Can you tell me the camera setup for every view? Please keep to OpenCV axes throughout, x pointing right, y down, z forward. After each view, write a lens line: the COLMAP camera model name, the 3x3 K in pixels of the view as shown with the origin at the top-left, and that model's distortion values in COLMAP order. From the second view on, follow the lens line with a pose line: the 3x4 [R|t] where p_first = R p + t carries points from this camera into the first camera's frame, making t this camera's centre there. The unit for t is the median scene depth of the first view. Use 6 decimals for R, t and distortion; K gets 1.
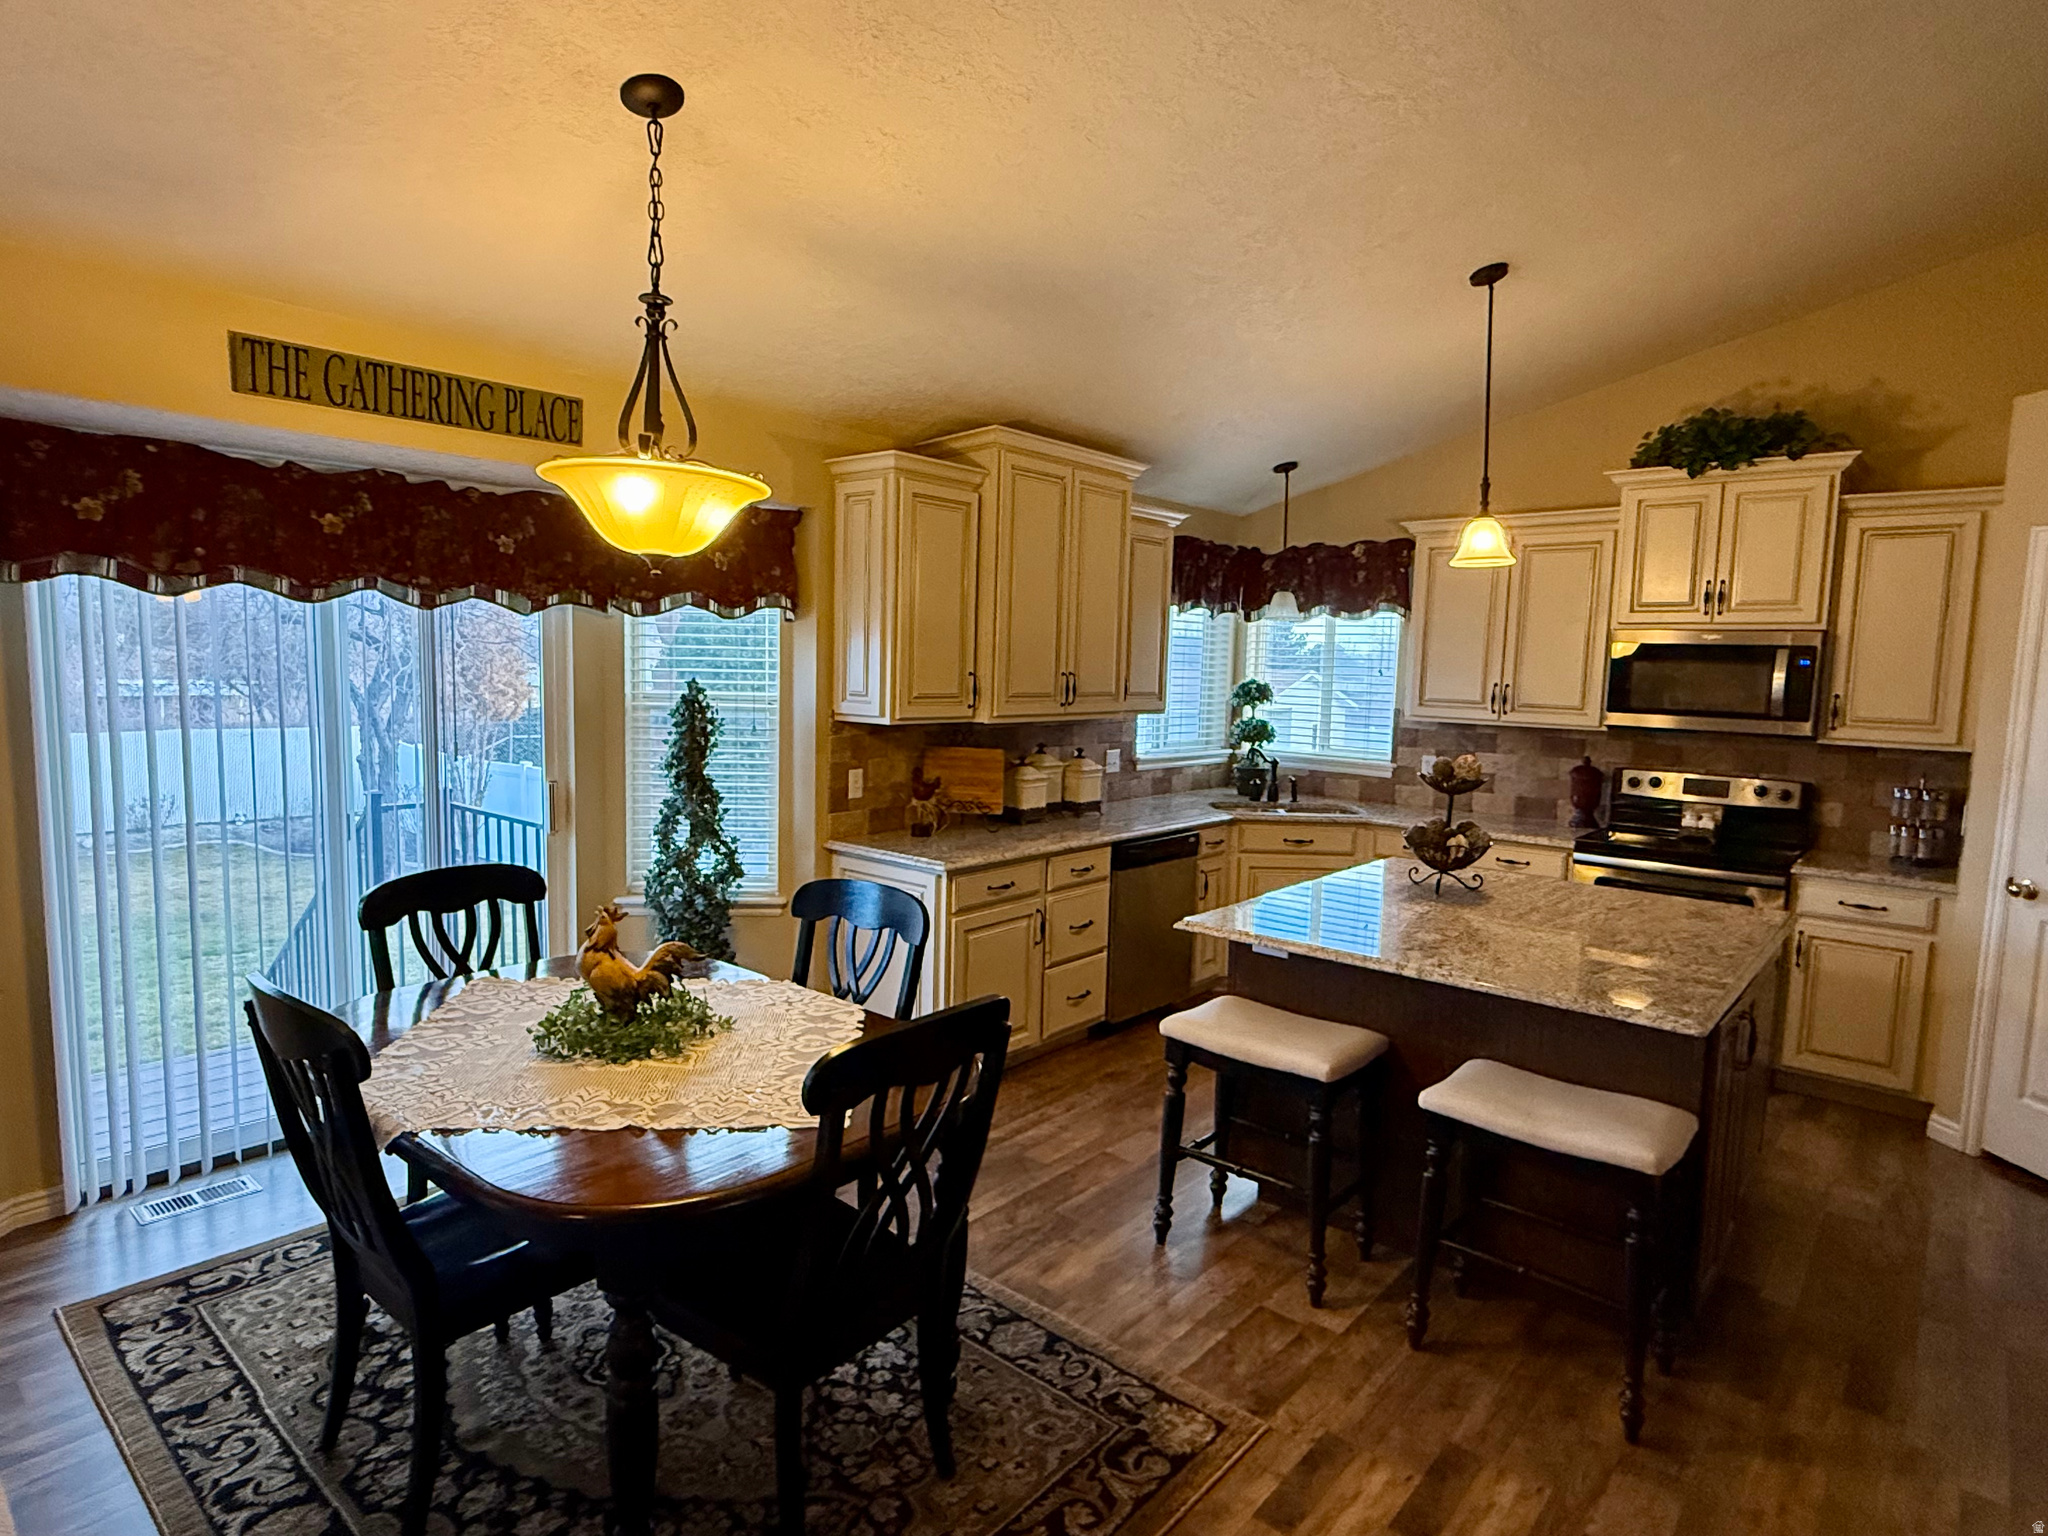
lens RADIAL K [[1115.1, 0, 1016.2], [0, 1115.1, 773.5], [0, 0, 1]] dist [-0.000675, 0.000400]
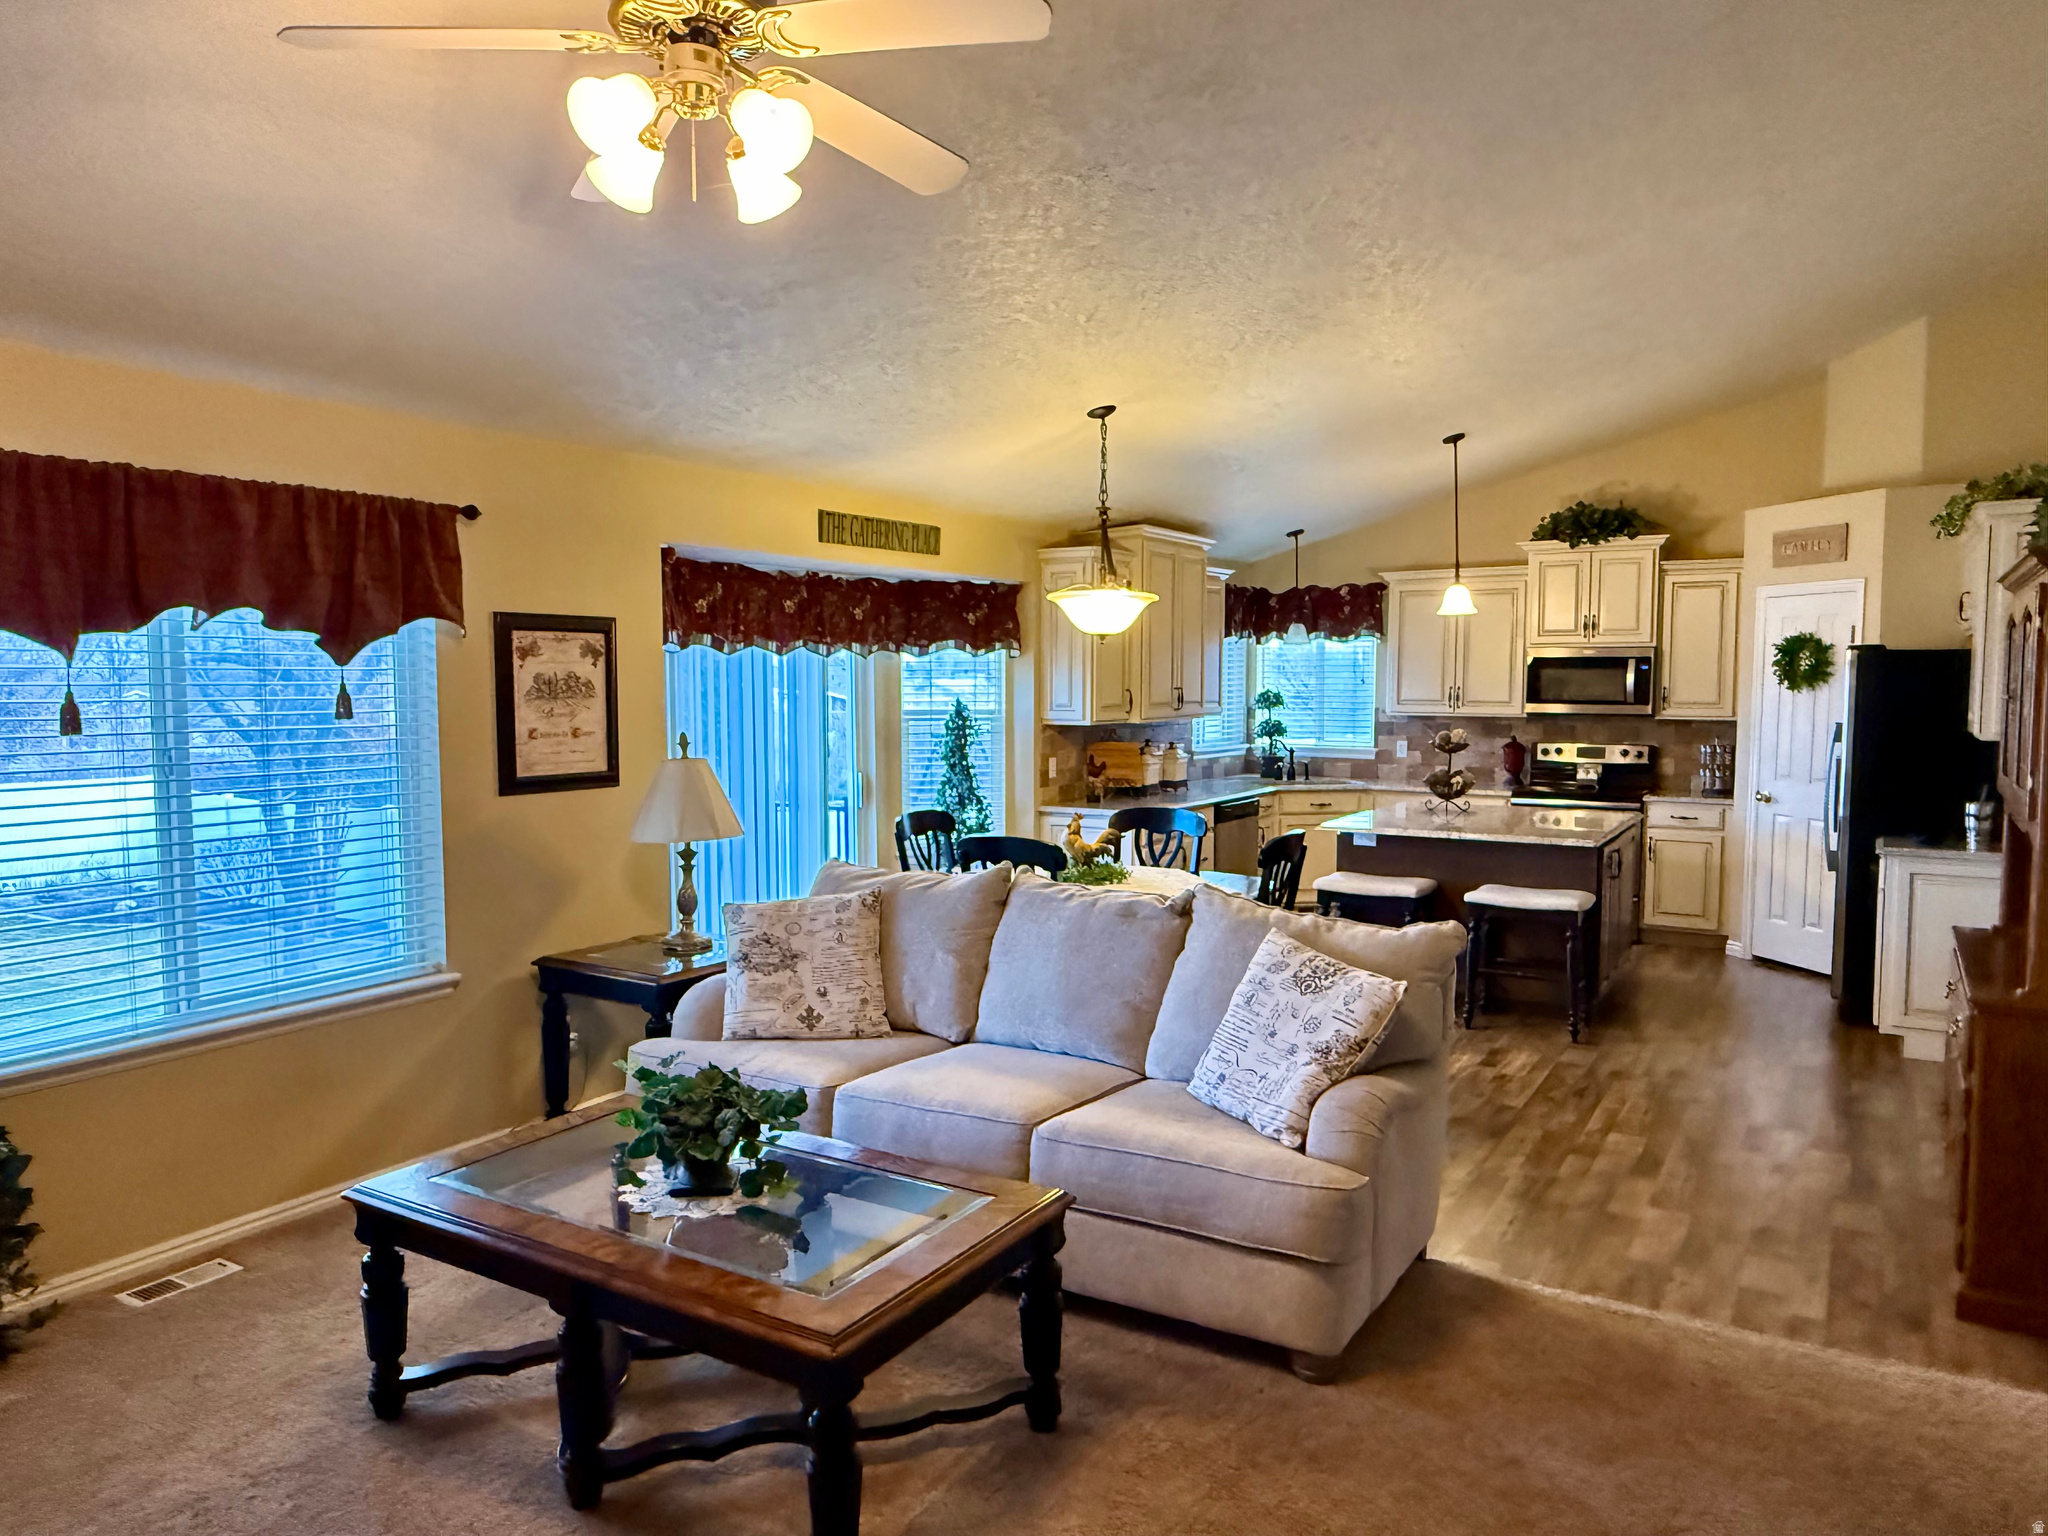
lens RADIAL K [[1372.2, 0, 1014.0], [0, 1372.2, 785.0], [0, 0, 1]] dist [-0.008859, -0.002646]
pose [[0.986955, -0.039895, 0.155974, -0.444473], [0.043277, 0.998895, -0.018344, 0.058644], [-0.155069, 0.024855, 0.987591, -0.711610]]
